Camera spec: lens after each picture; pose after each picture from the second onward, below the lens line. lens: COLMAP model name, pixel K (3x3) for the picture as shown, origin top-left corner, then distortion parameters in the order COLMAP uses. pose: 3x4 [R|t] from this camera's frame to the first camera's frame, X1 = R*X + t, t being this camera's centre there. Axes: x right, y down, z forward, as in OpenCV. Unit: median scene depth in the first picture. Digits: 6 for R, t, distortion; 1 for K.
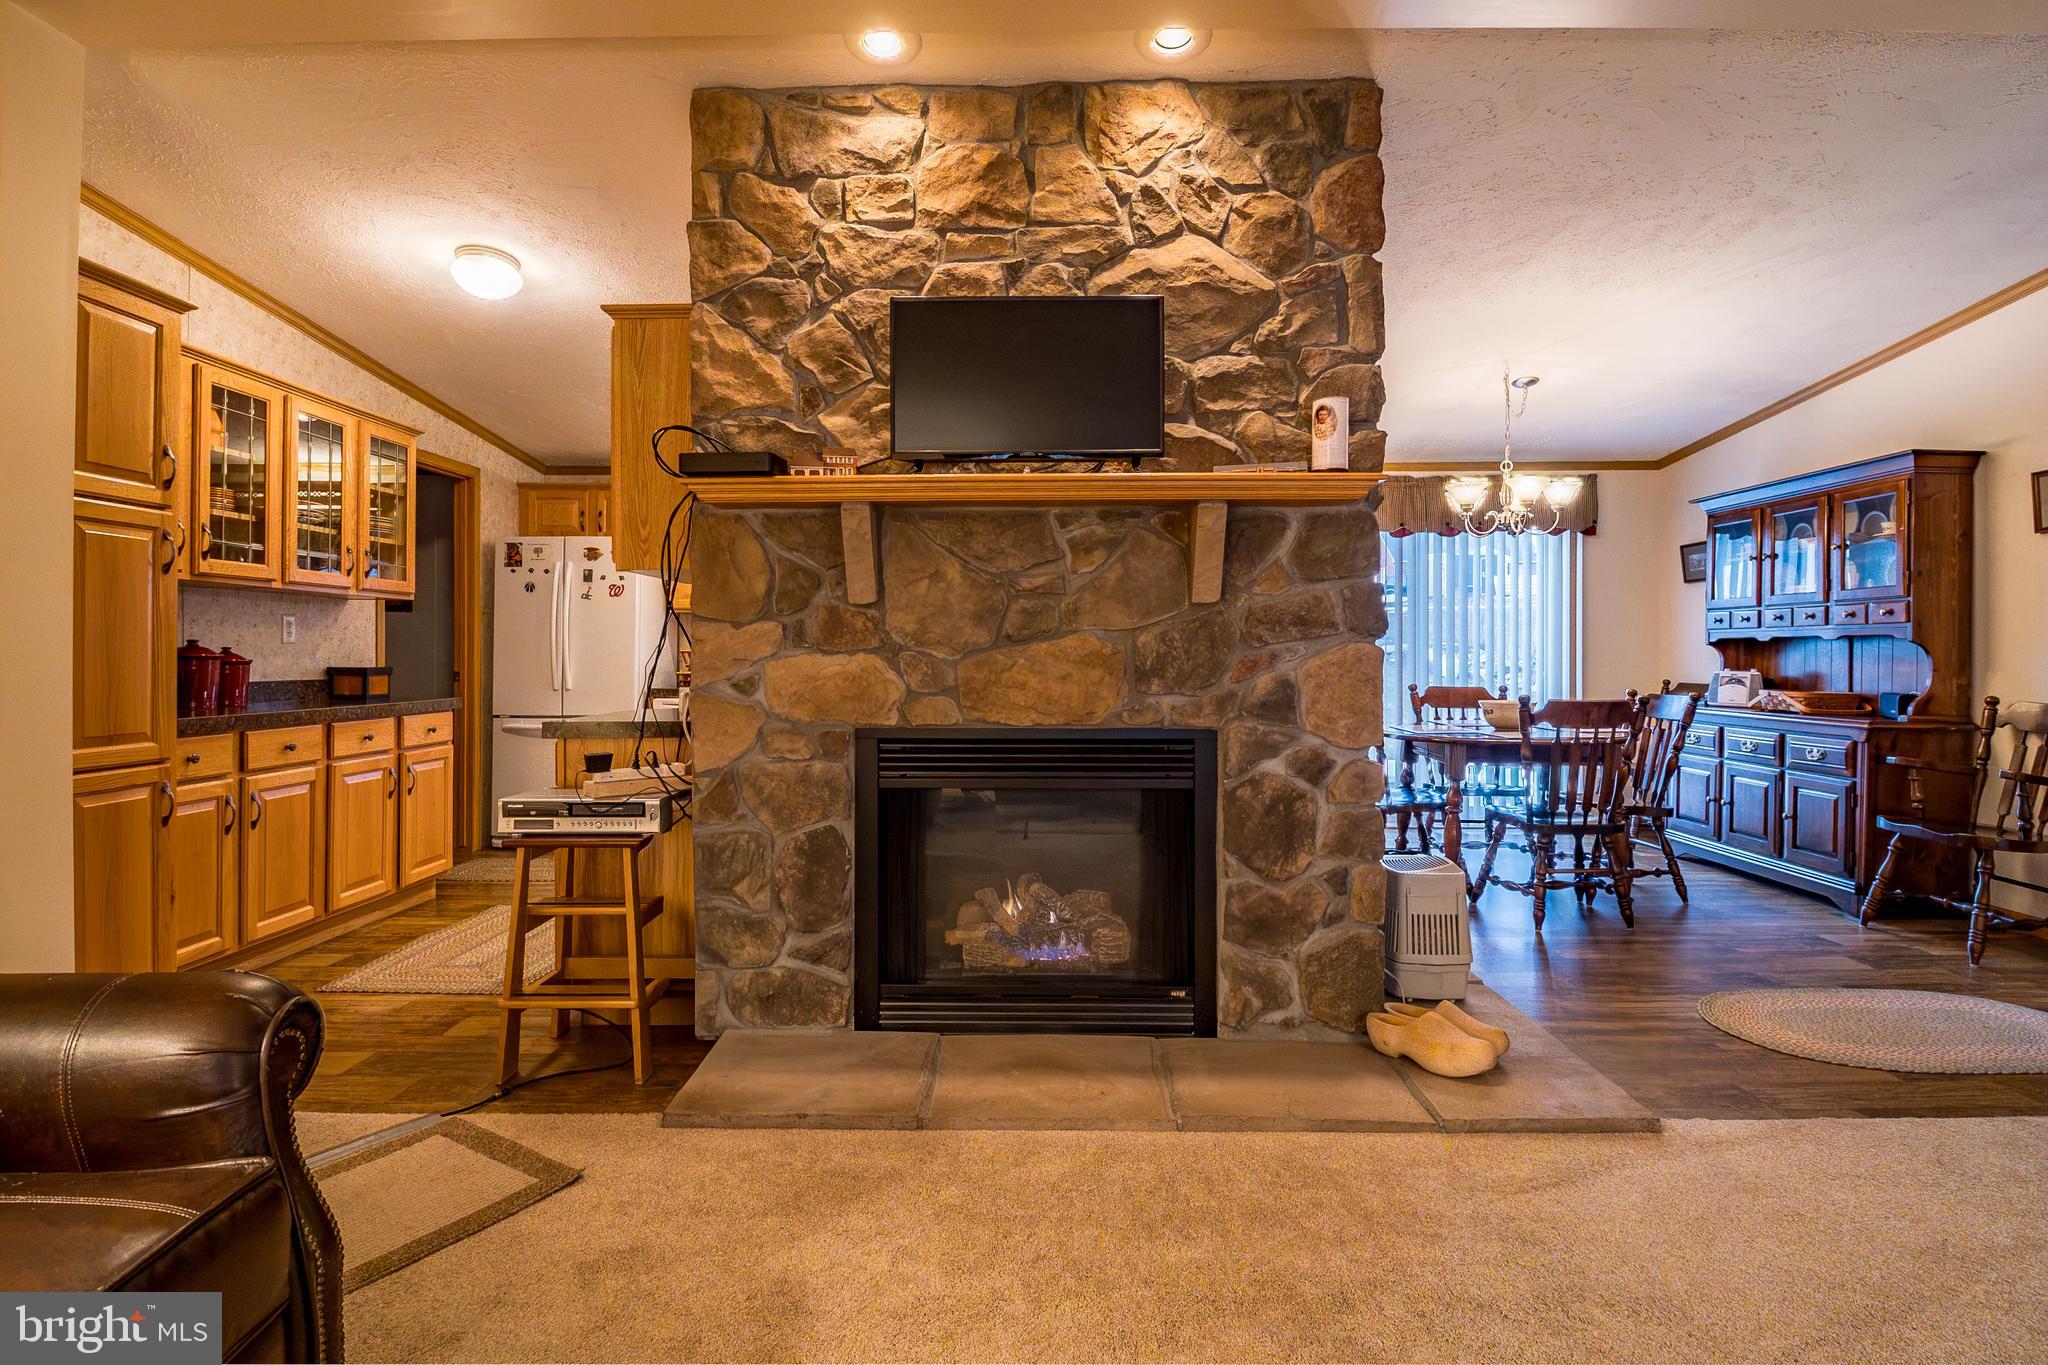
lens RADIAL K [[981.1, 0, 1023.2], [0, 981.1, 665.7], [0, 0, 1]] dist [-0.006009, 0.000815]
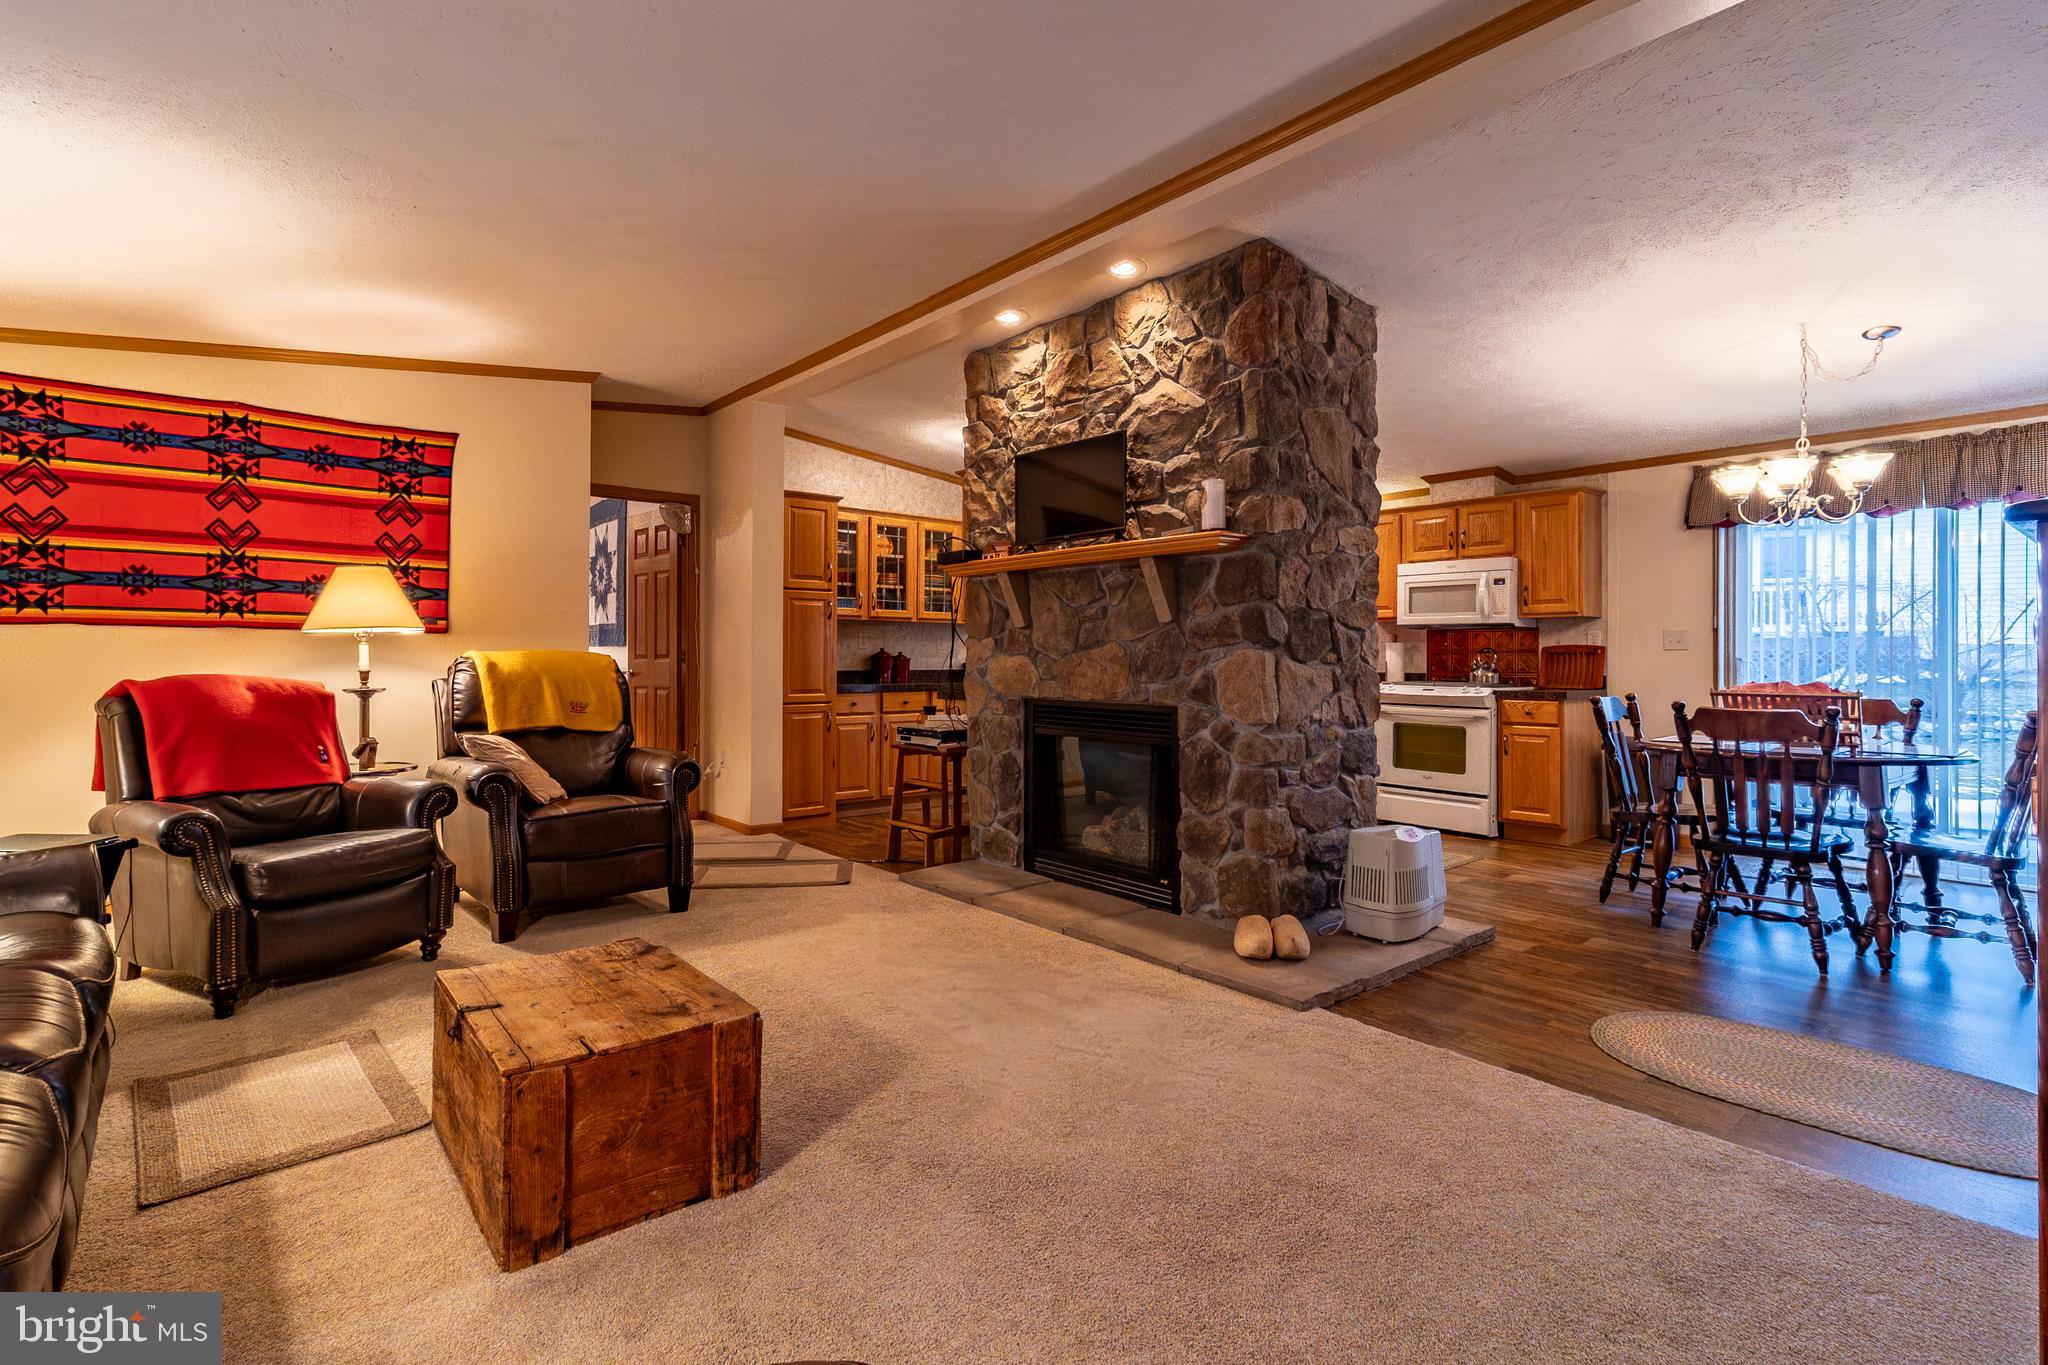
lens RADIAL K [[981.1, 0, 1036.2], [0, 981.1, 676.7], [0, 0, 1]] dist [-0.006009, 0.000815]
pose [[0.658844, 0.018200, -0.752059, 1.182199], [-0.012925, 0.999834, 0.012872, 0.002559], [0.752168, 0.001240, 0.658970, -0.142378]]
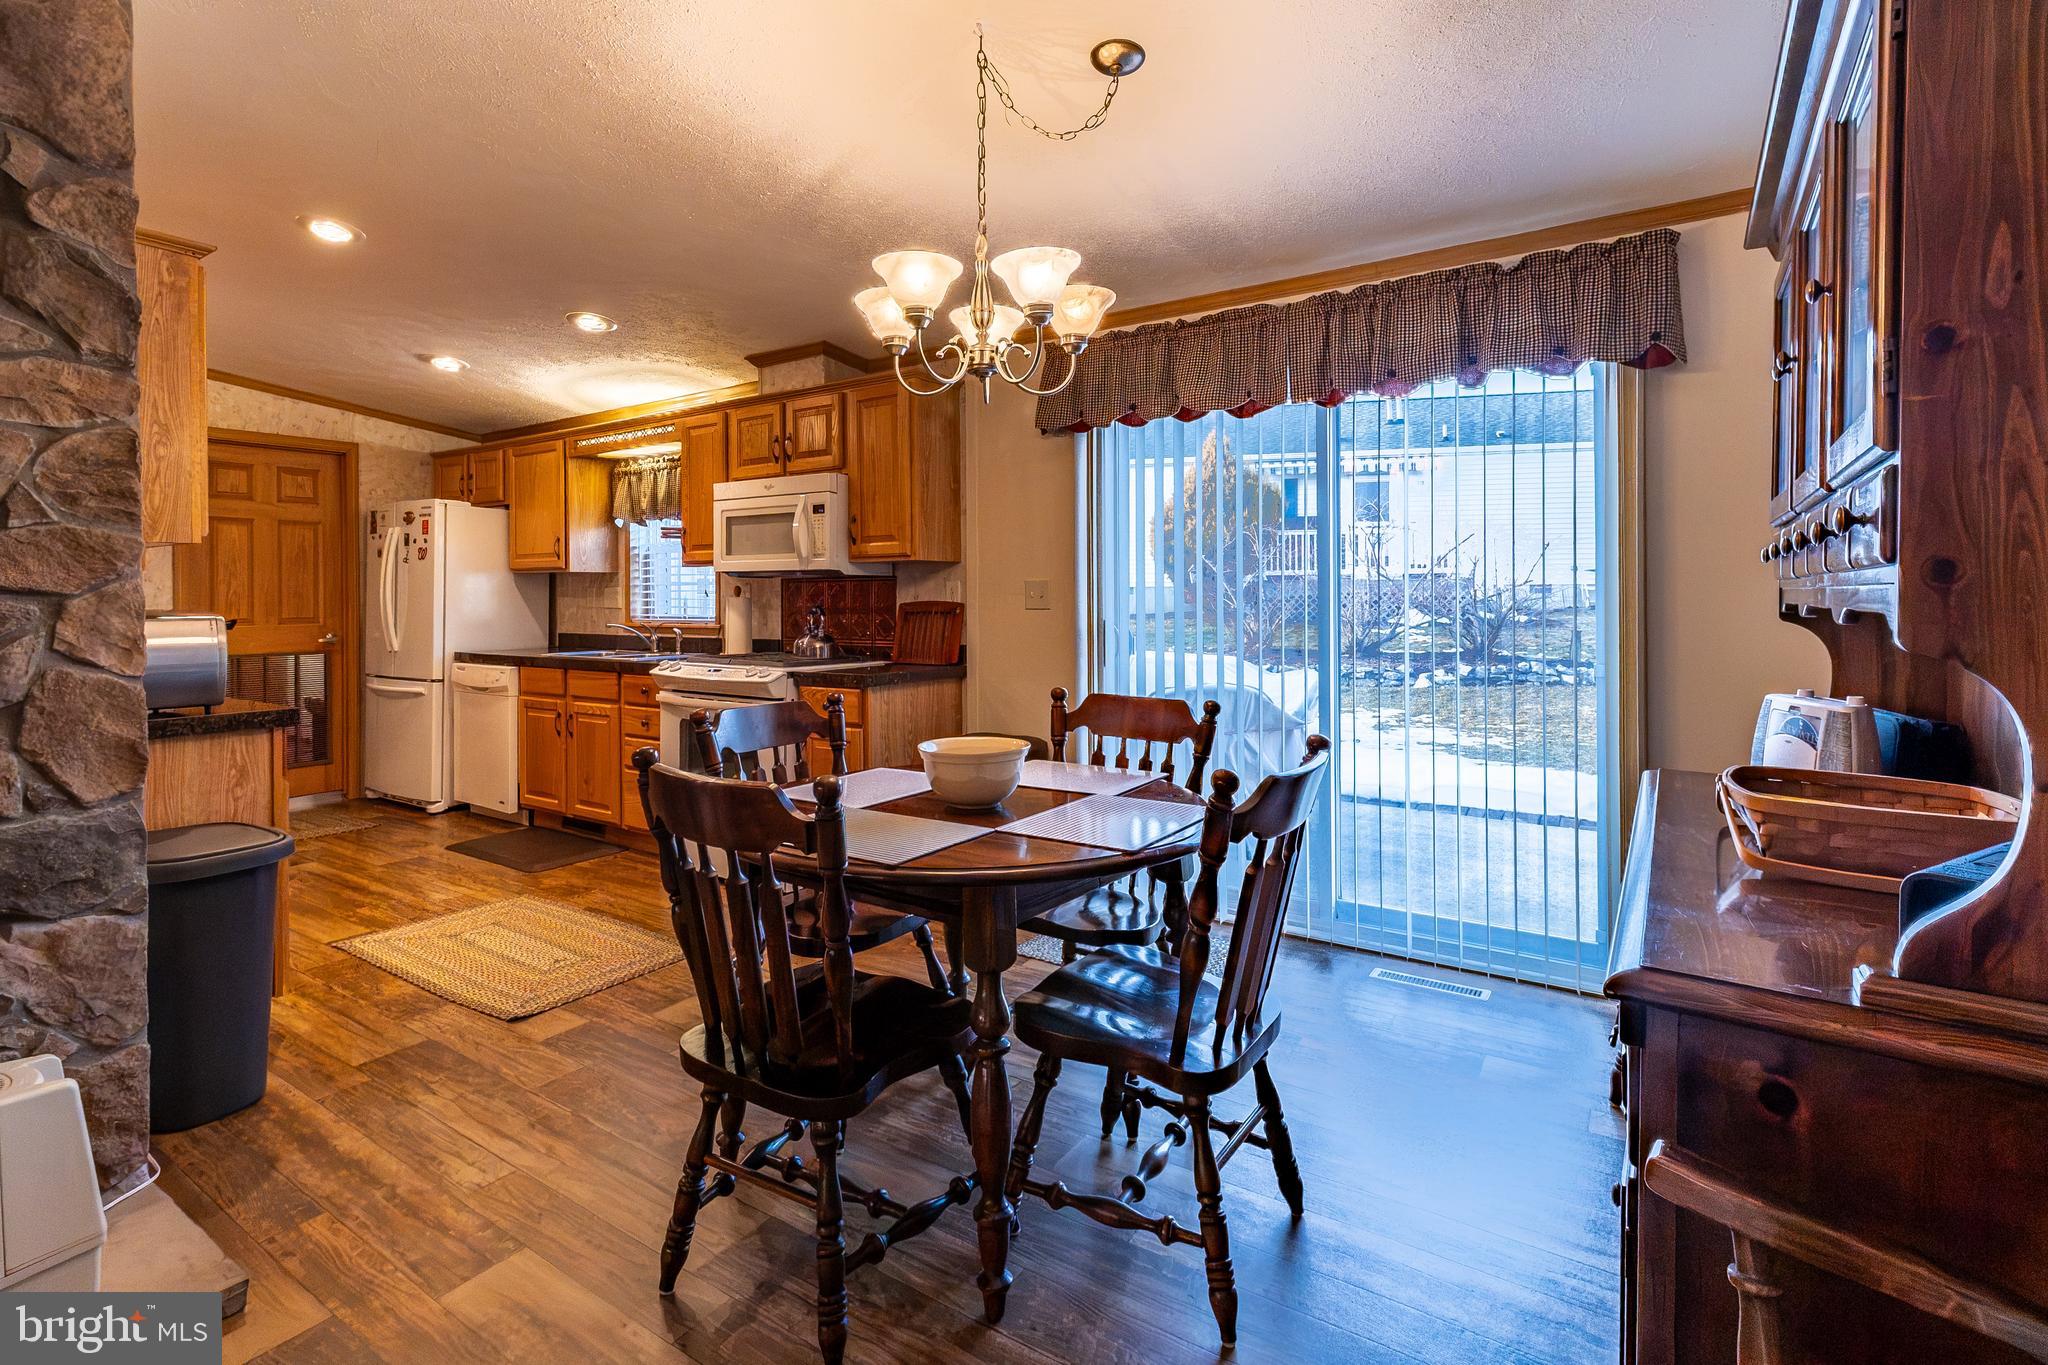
lens RADIAL K [[981.1, 0, 1044.7], [0, 981.1, 602.5], [0, 0, 1]] dist [-0.006009, 0.000815]
pose [[0.823212, 0.000877, -0.567733, 1.344329], [-0.001305, 0.999999, -0.000348, -0.054659], [0.567732, 0.001027, 0.823213, 1.080101]]
